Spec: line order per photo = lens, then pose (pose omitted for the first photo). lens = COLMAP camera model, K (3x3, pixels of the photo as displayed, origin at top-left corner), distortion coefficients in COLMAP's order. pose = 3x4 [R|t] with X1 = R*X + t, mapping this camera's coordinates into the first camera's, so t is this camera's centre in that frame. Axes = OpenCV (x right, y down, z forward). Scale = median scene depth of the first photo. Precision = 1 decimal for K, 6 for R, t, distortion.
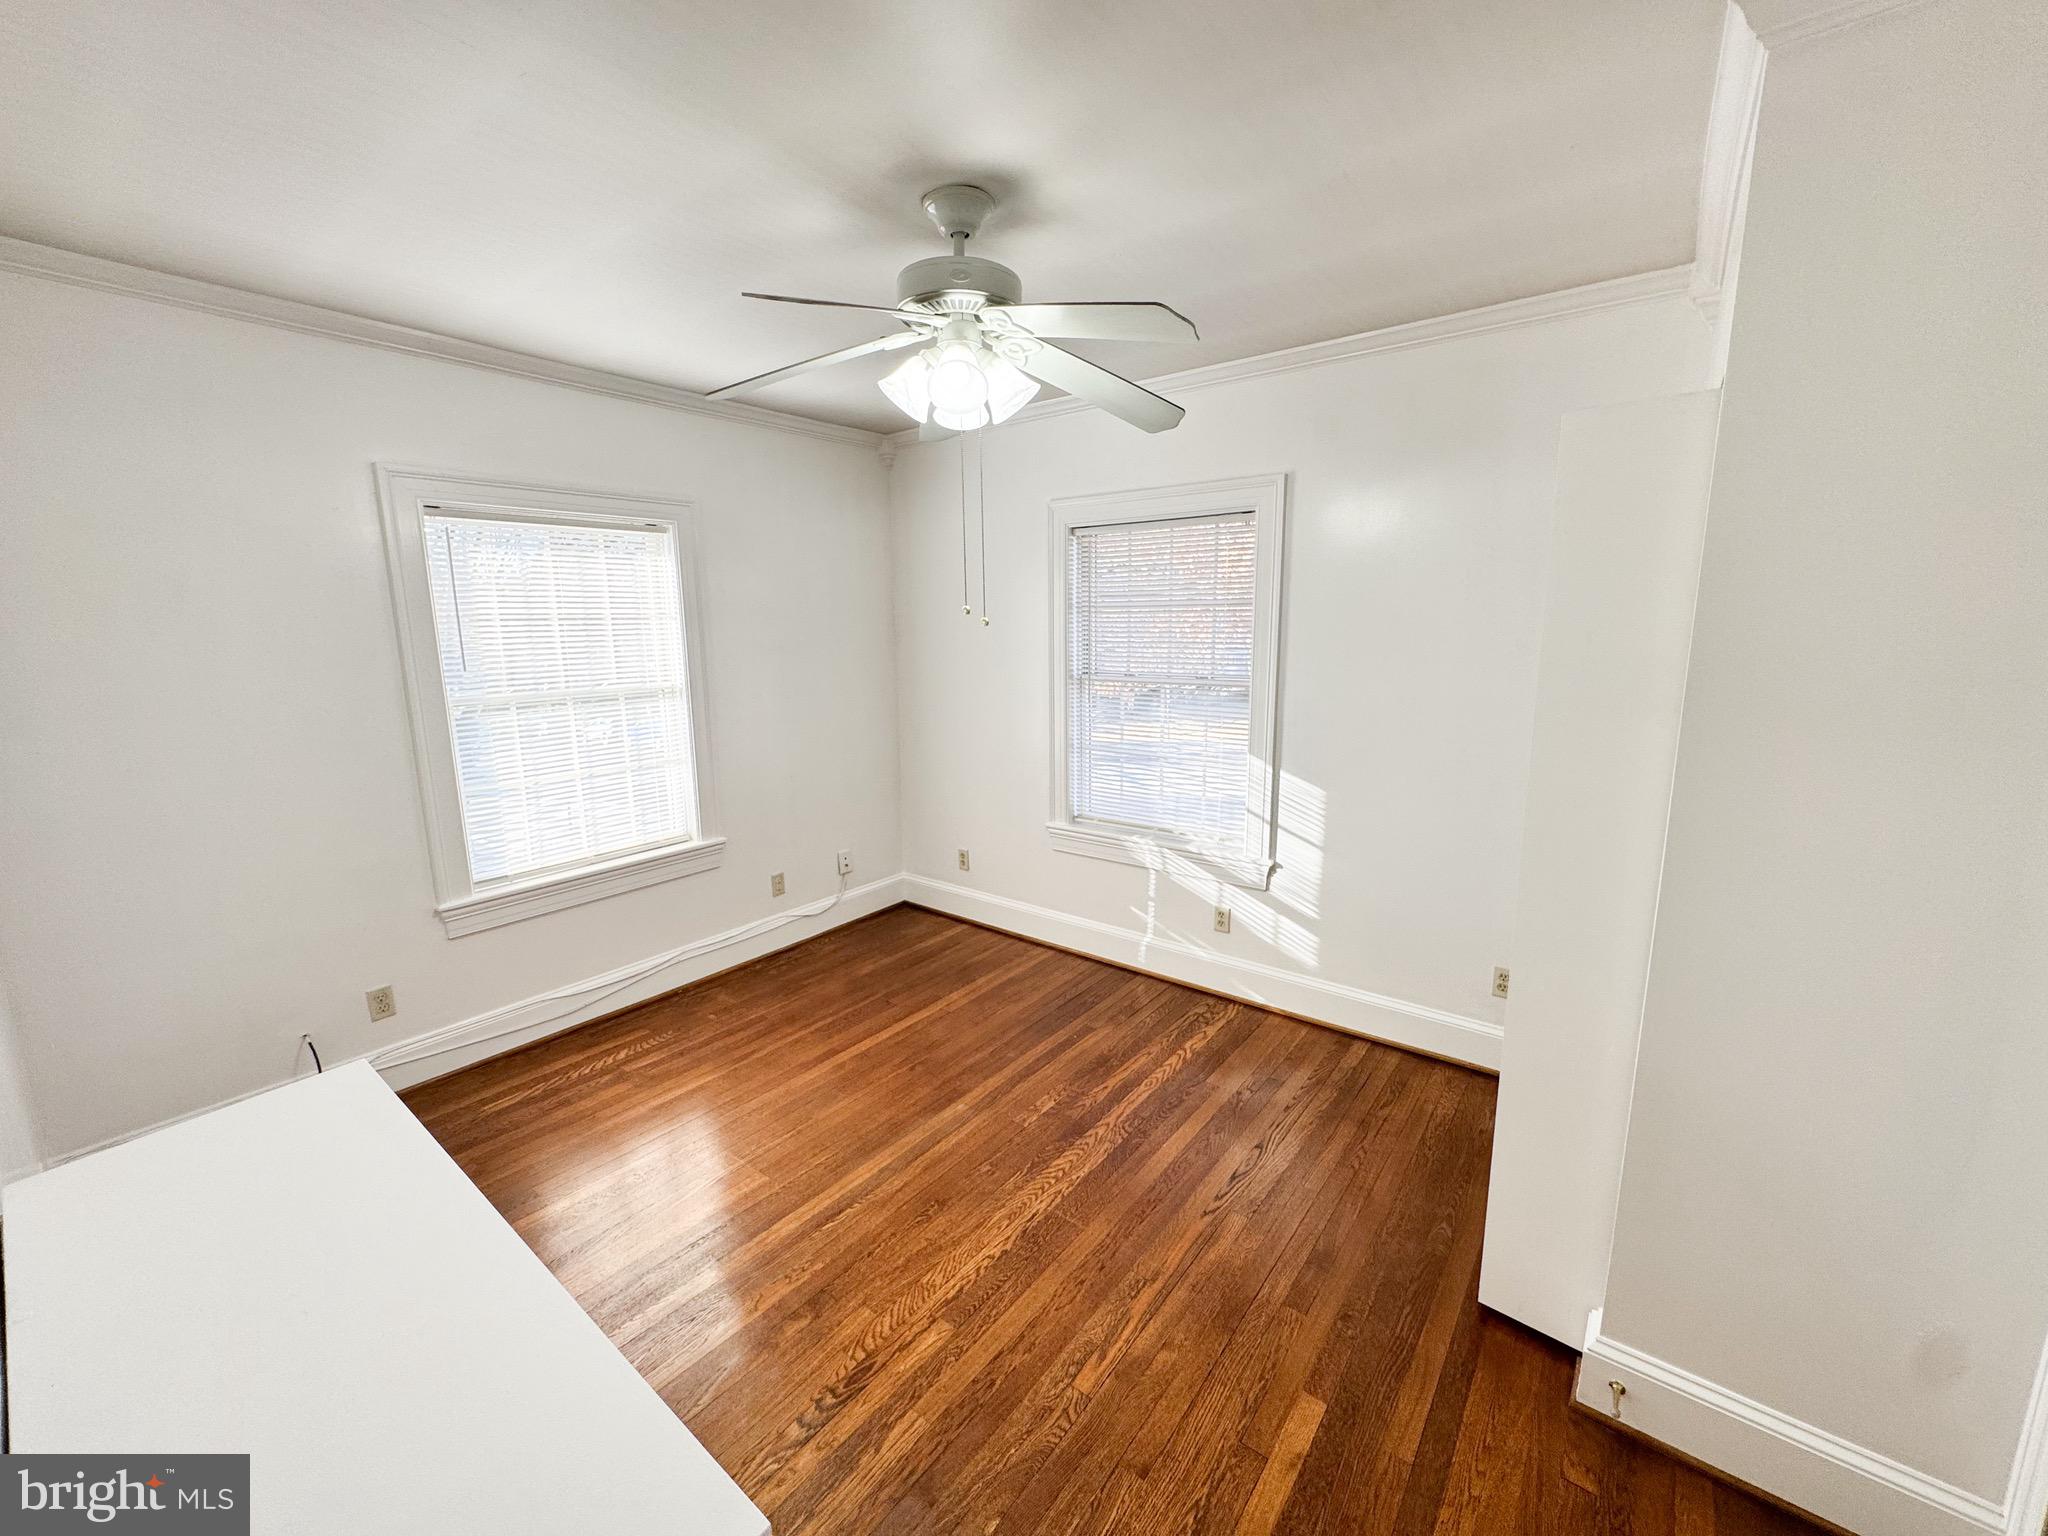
lens RADIAL K [[815.9, 0, 1030.9], [0, 815.9, 772.1], [0, 0, 1]] dist [-0.001698, -0.000465]
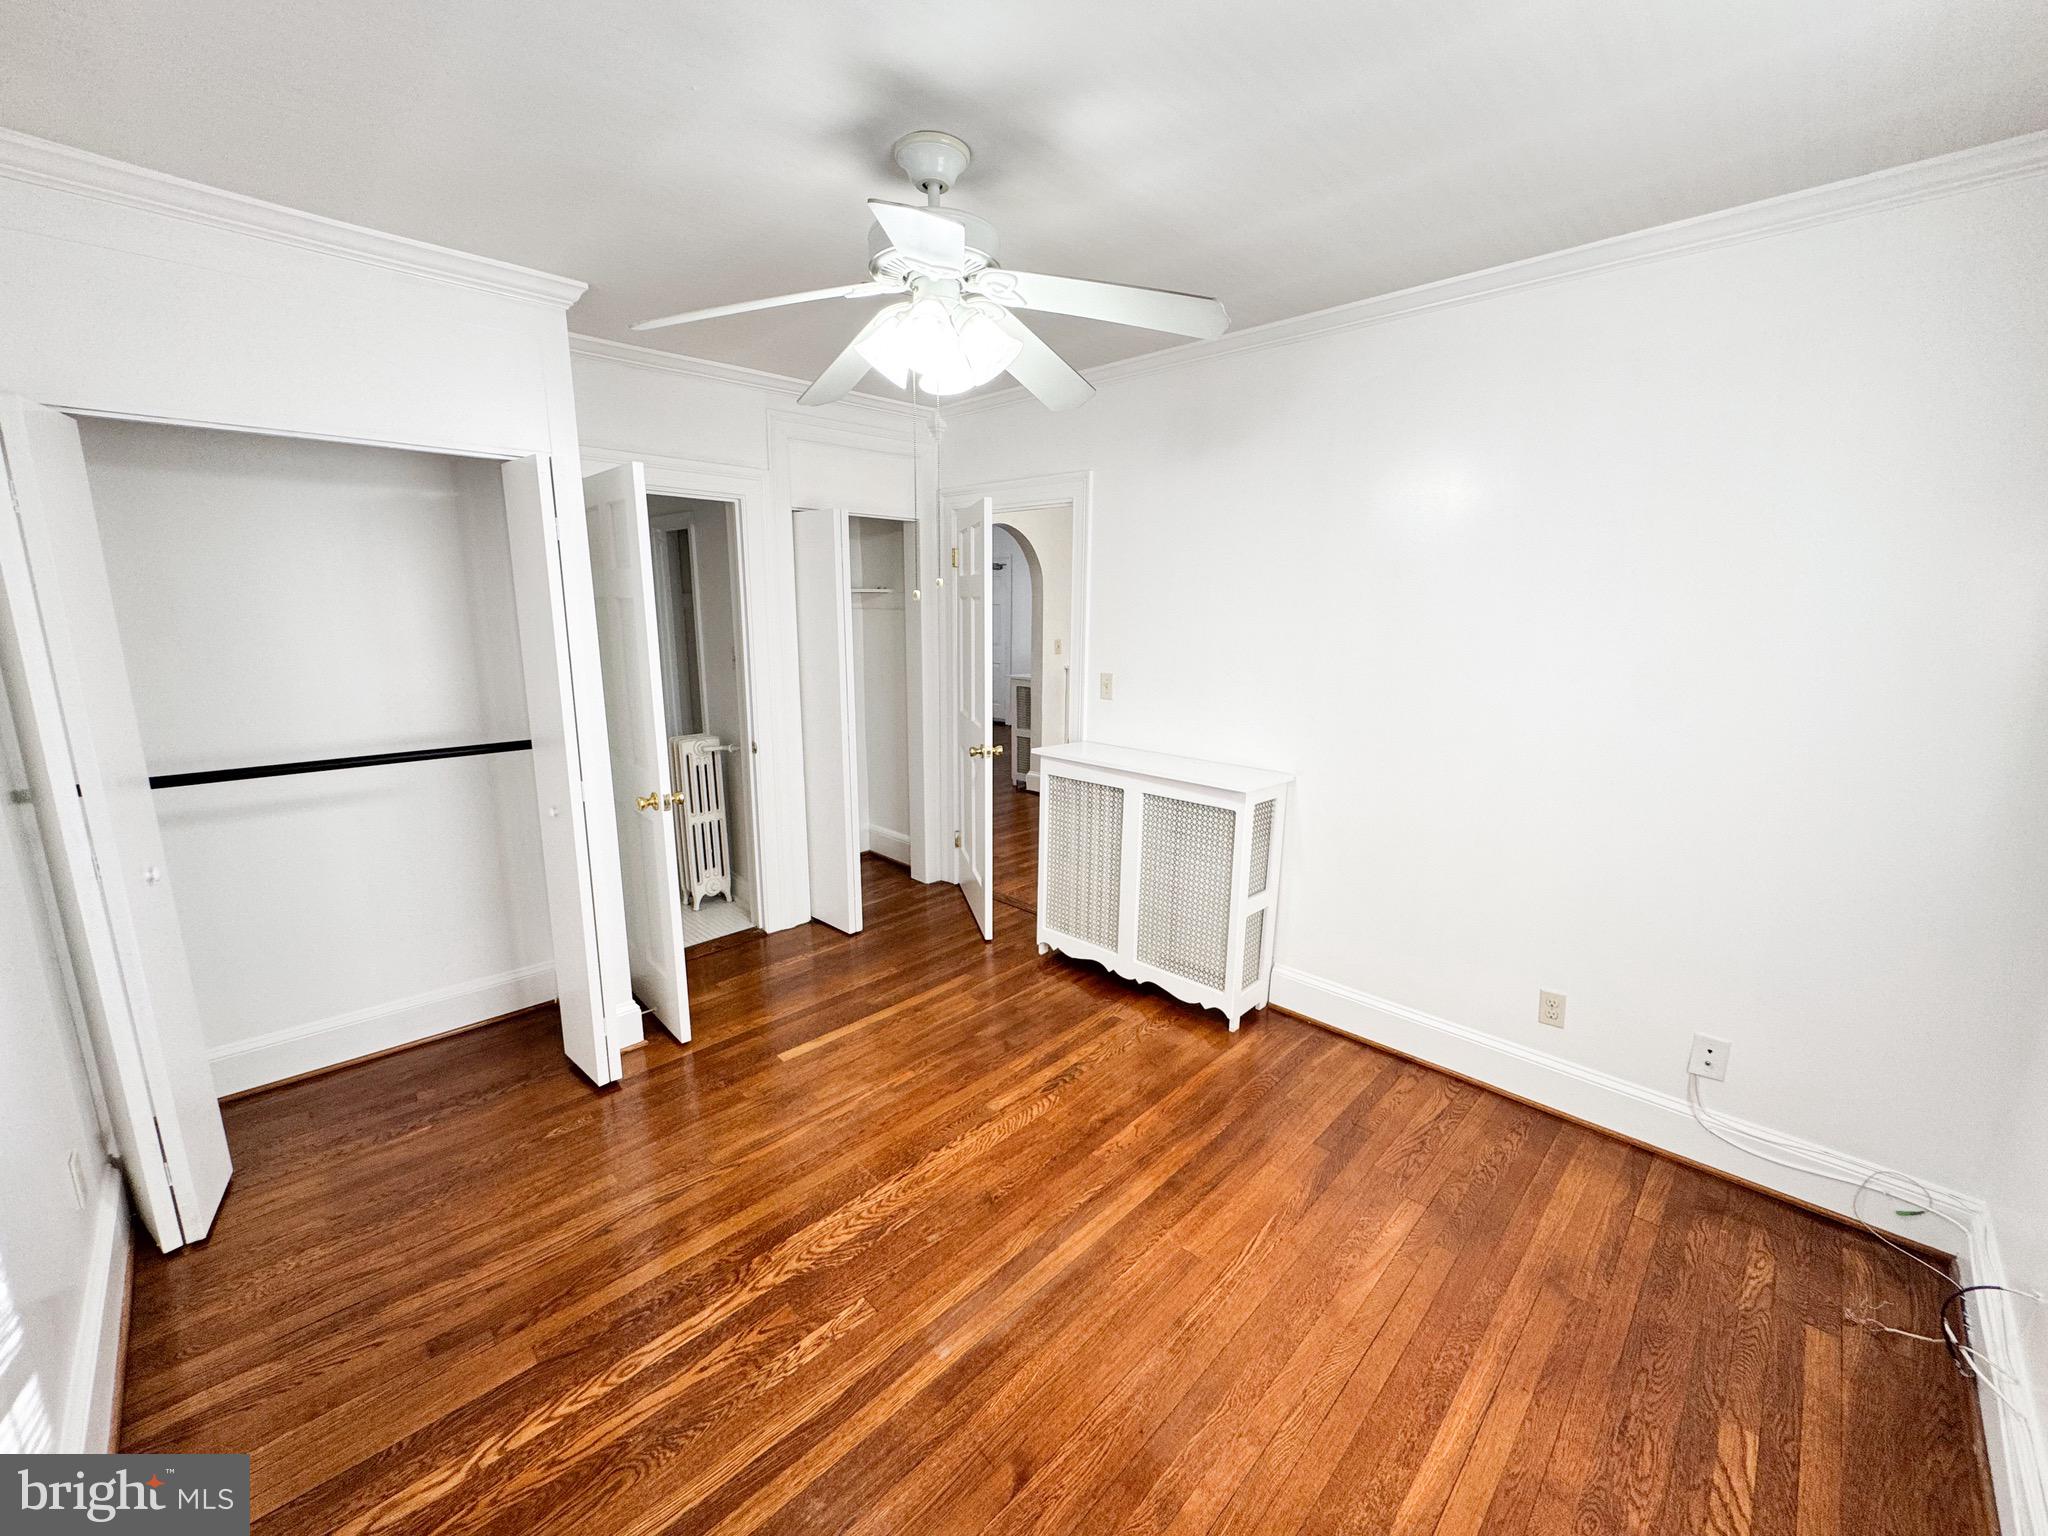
lens RADIAL K [[815.9, 0, 1028.4], [0, 815.9, 763.0], [0, 0, 1]] dist [-0.001698, -0.000465]
pose [[-0.992583, -0.018335, 0.120175, -0.249035], [0.028357, 0.926368, 0.375550, -0.293619], [-0.118212, 0.376172, -0.918978, 1.590156]]
